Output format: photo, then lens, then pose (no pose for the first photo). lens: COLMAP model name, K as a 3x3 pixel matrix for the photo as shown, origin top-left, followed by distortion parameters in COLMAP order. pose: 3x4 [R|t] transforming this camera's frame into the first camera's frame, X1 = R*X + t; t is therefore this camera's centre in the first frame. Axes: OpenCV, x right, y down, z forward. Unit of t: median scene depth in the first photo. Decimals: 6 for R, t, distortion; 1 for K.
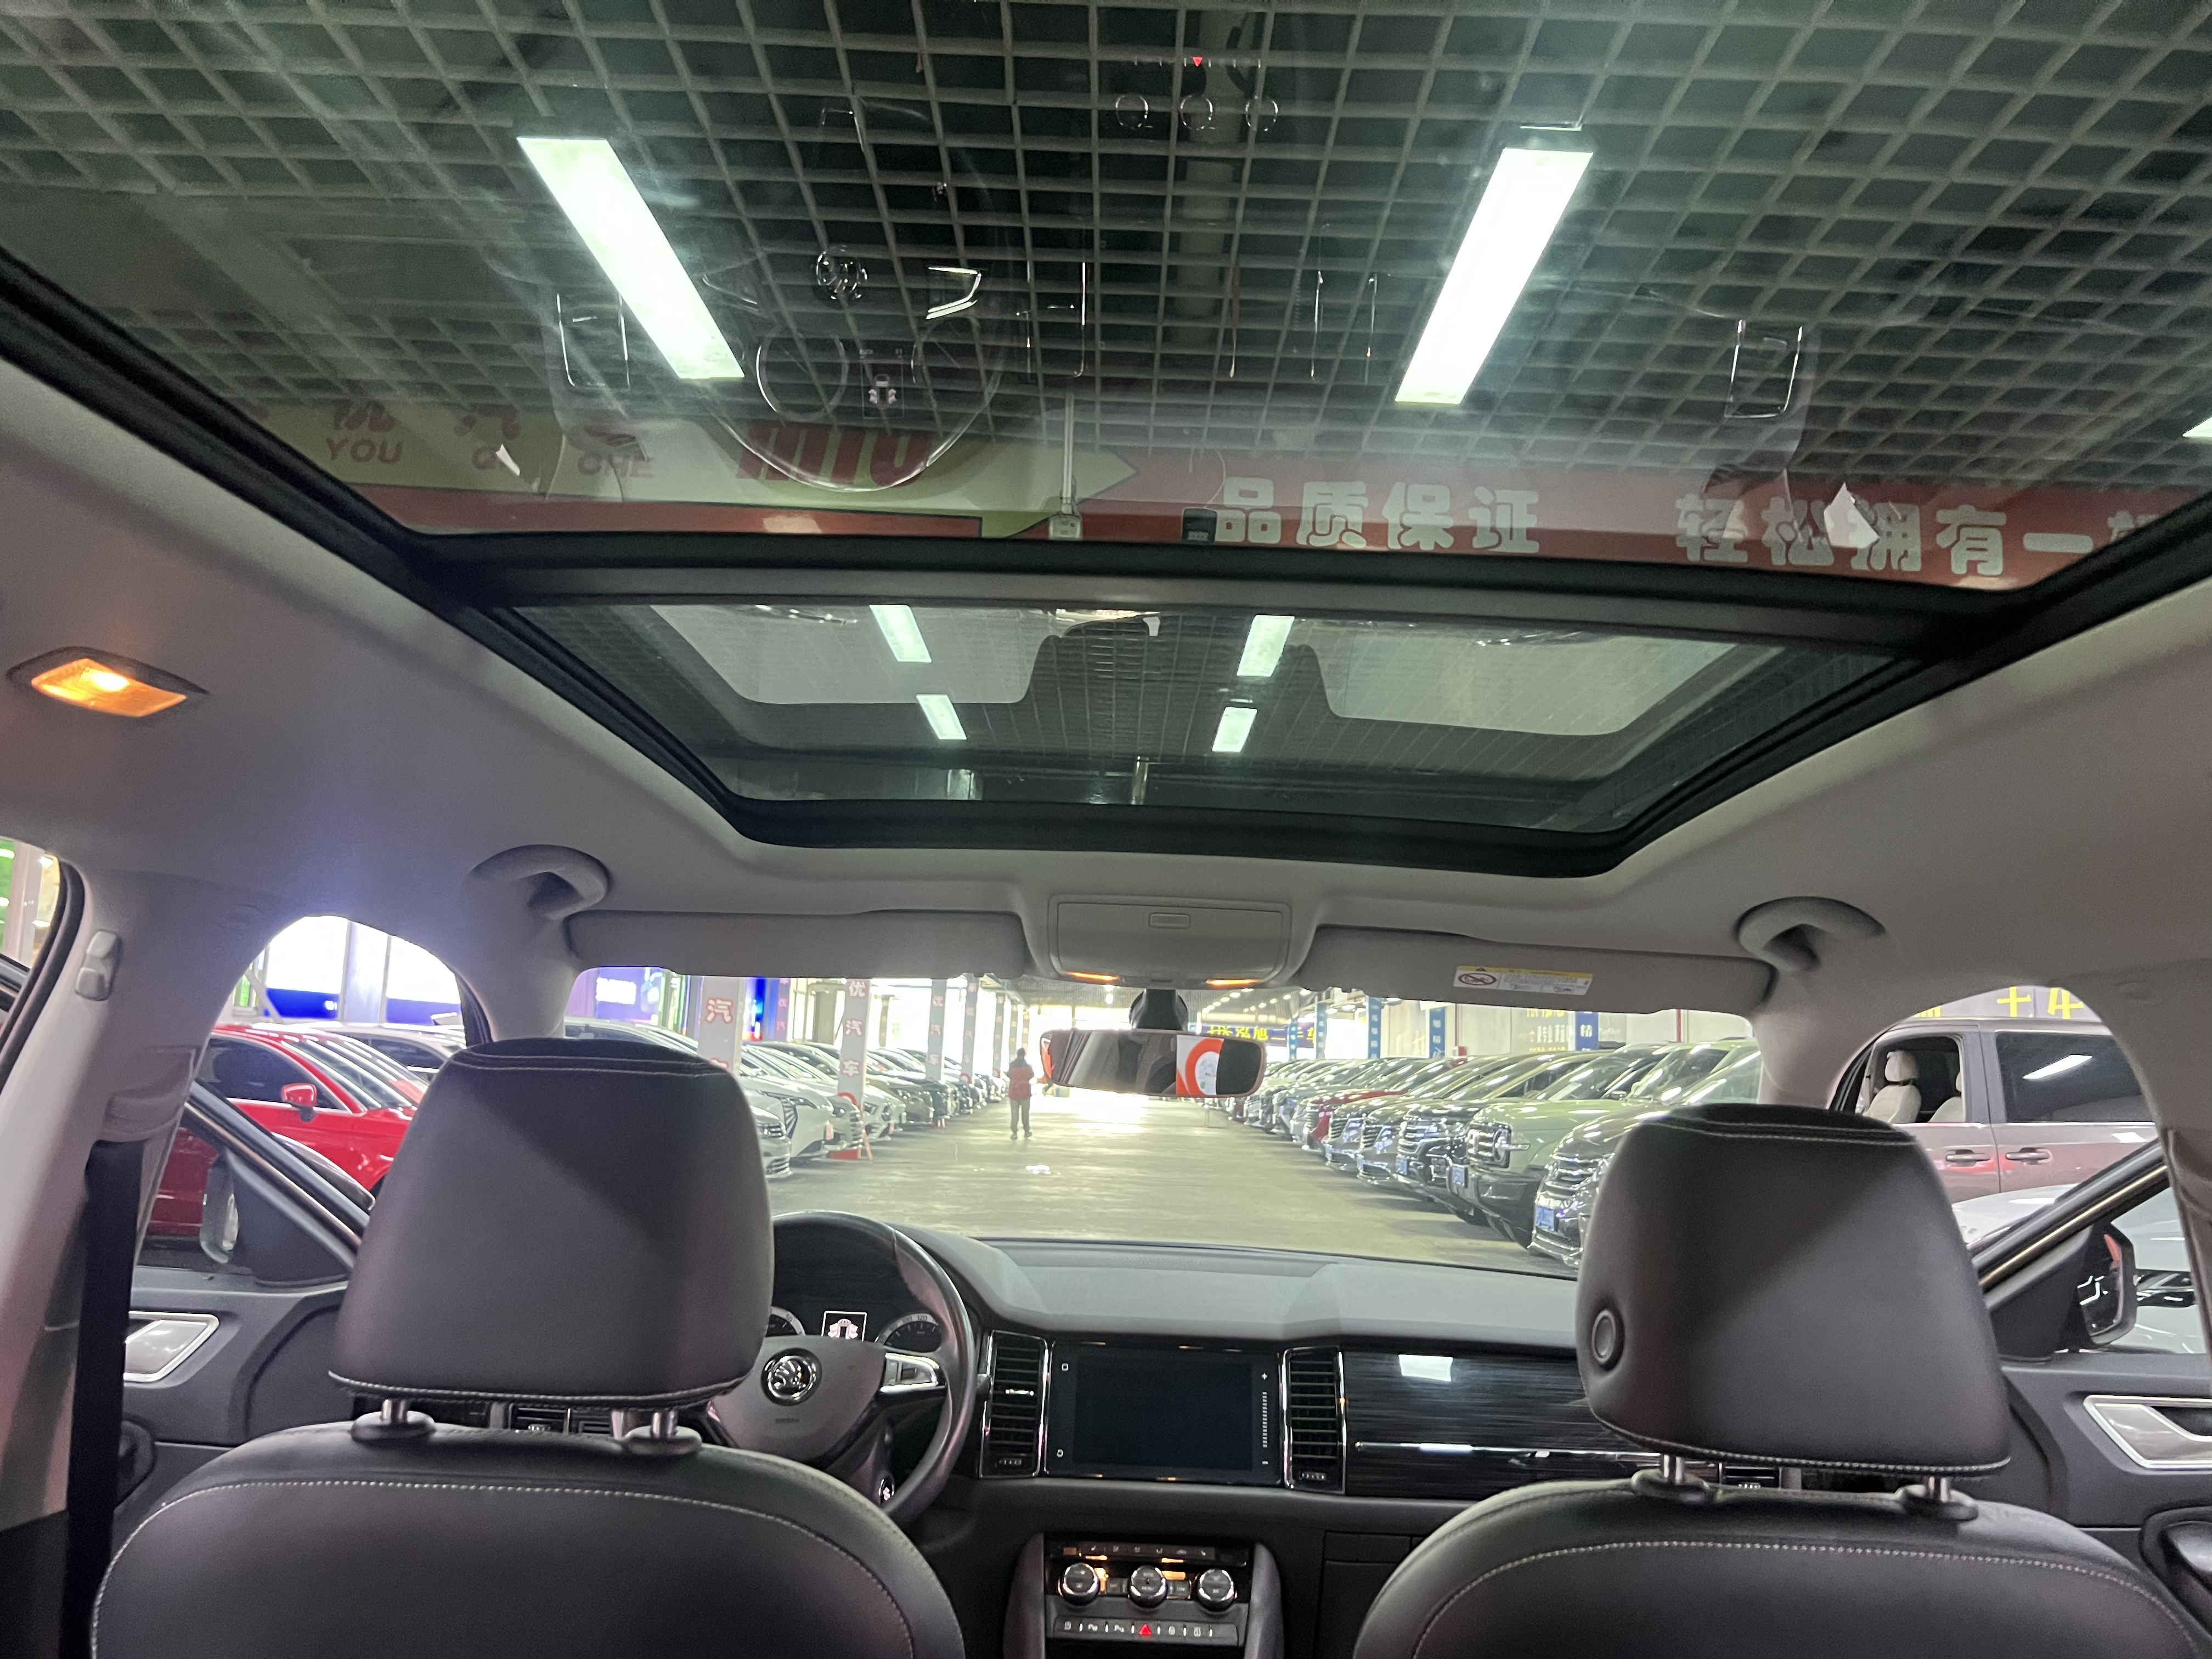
lens RADIAL K [[1672.1, 0, 1128.0], [0, 1672.1, 859.4], [0, 0, 1]] dist [0.066432, -0.077695]
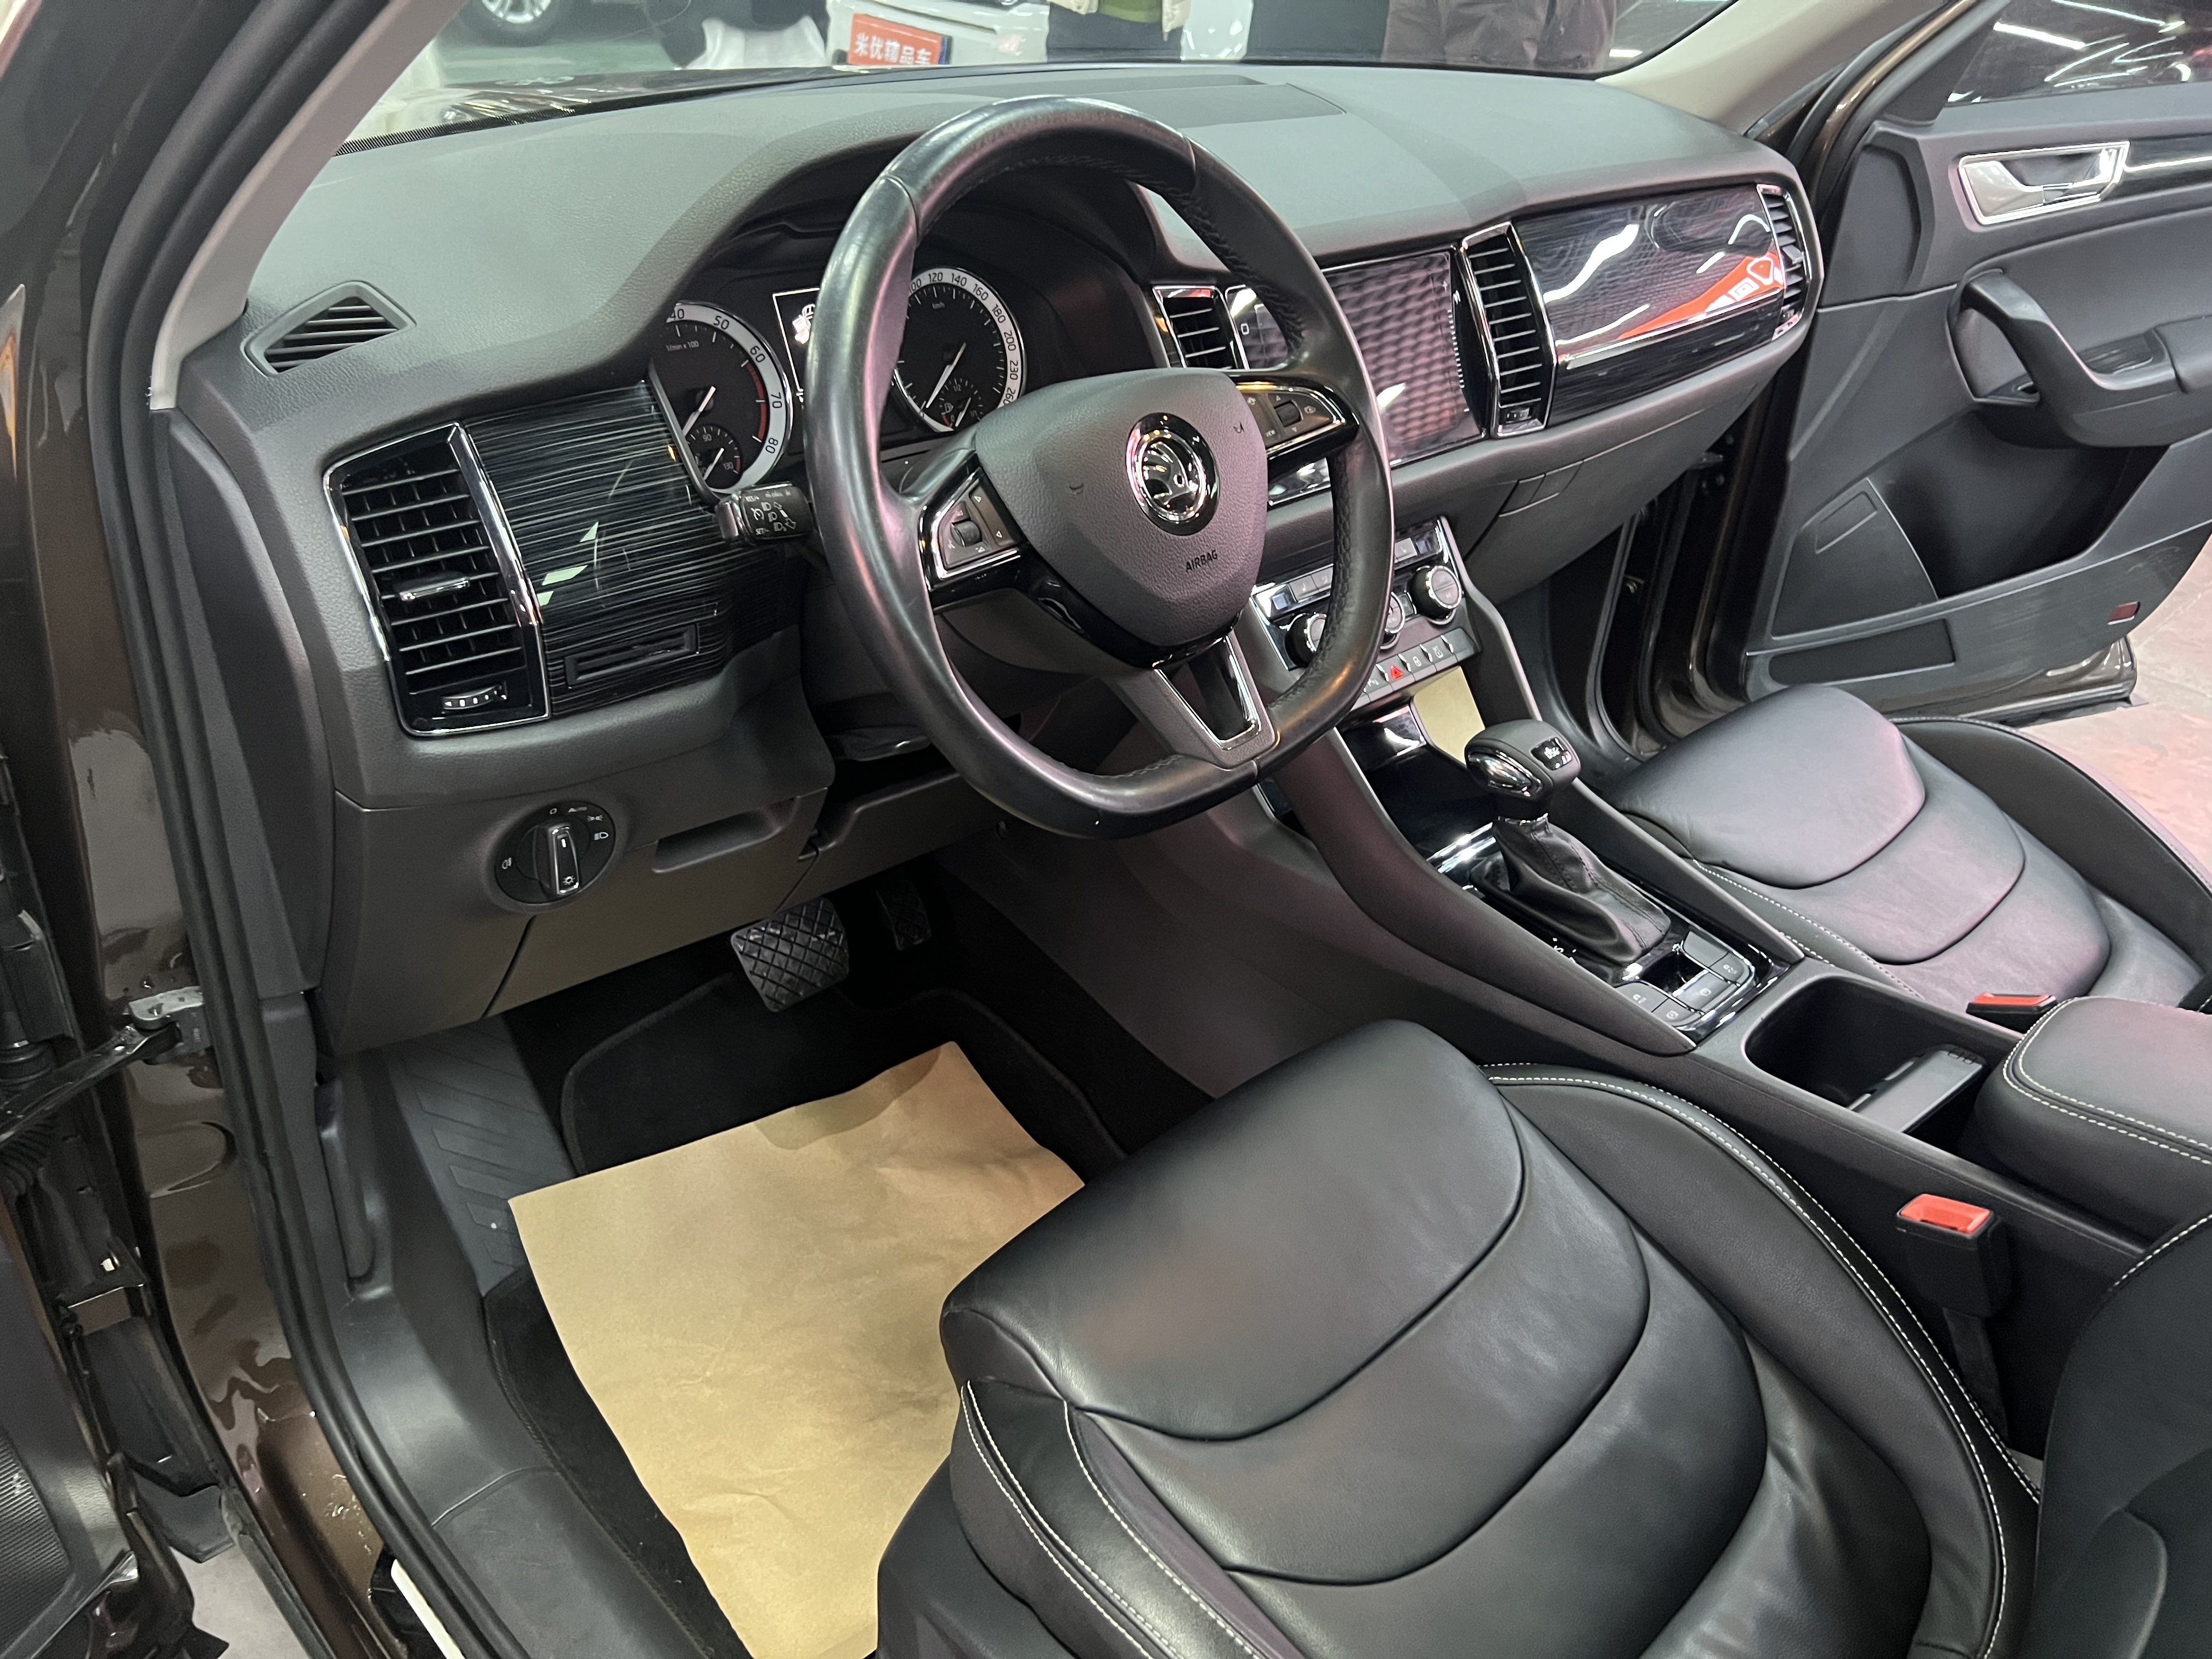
lens RADIAL K [[1672.1, 0, 1128.0], [0, 1672.1, 859.4], [0, 0, 1]] dist [0.066432, -0.077695]
pose [[0.695559, -0.374400, 0.613207, -0.517643], [-0.130414, 0.773520, 0.620209, 0.087049], [-0.706534, -0.511363, 0.489202, 0.667342]]
